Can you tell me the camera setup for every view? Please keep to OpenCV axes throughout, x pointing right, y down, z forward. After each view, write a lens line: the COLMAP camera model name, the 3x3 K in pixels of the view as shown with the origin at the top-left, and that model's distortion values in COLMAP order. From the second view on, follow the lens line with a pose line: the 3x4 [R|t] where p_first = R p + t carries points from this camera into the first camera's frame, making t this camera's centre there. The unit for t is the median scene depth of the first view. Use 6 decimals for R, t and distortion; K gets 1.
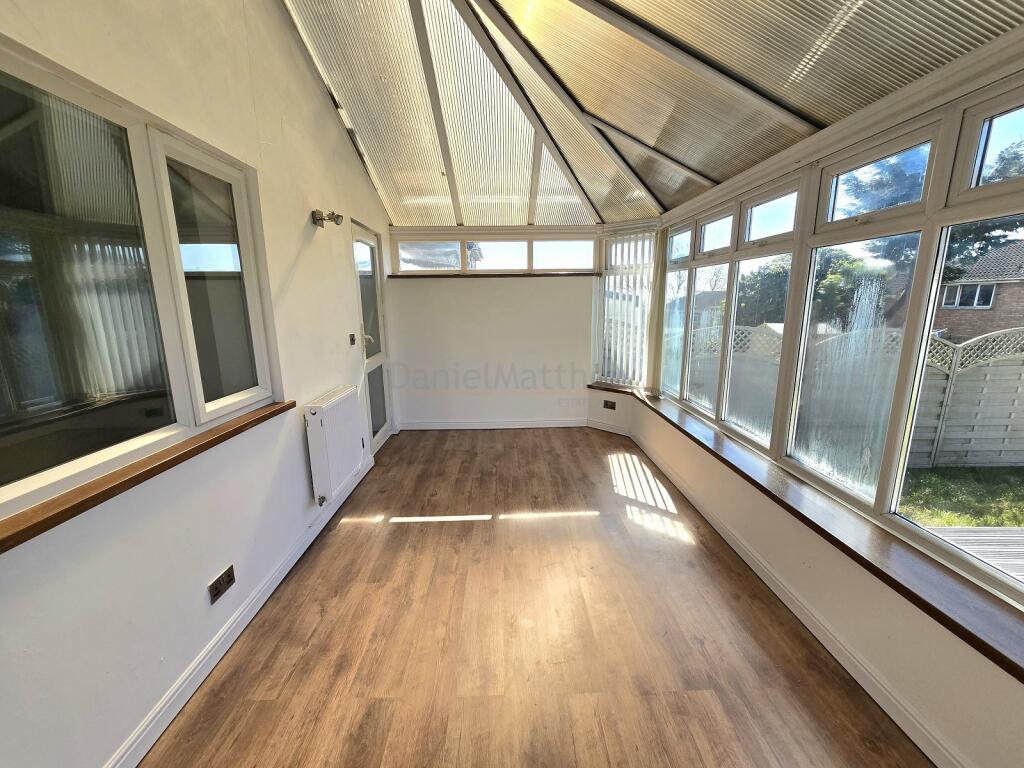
lens RADIAL K [[418.1, 0, 510.1], [0, 418.1, 386.8], [0, 0, 1]] dist [-0.002775, -0.000028]
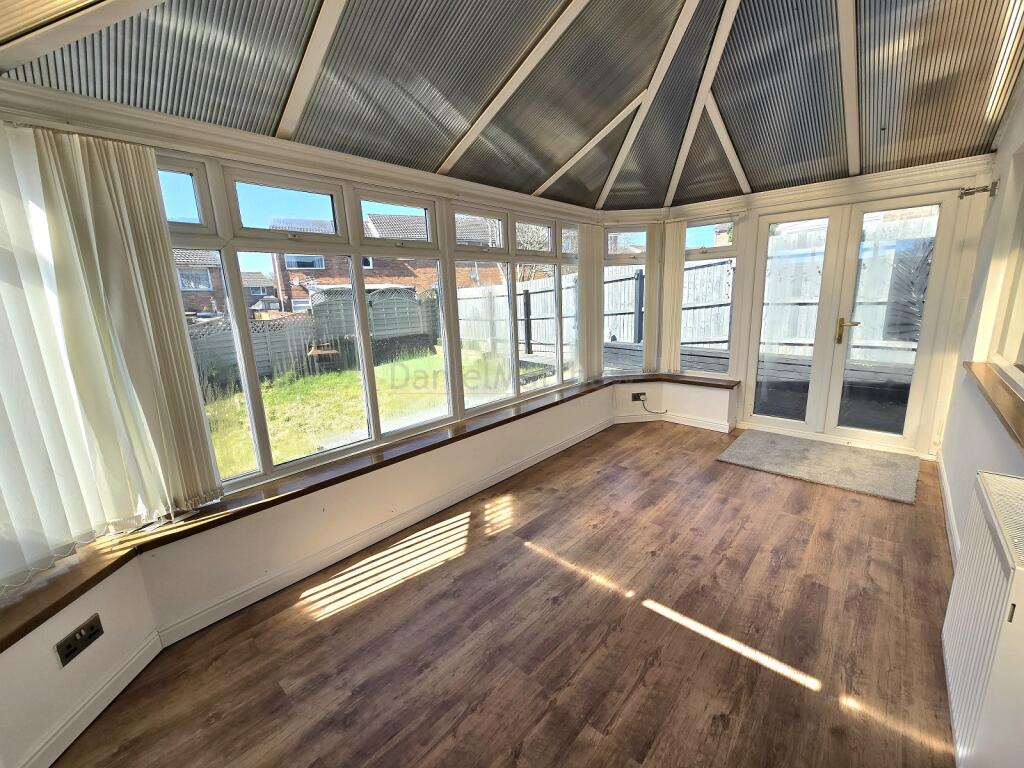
lens RADIAL K [[418.1, 0, 511.7], [0, 418.1, 383.8], [0, 0, 1]] dist [-0.002775, -0.000028]
pose [[-0.723633, -0.110853, 0.681224, -0.317489], [0.180080, 0.922504, 0.341406, -0.299023], [-0.666278, 0.369728, -0.647592, 1.457411]]
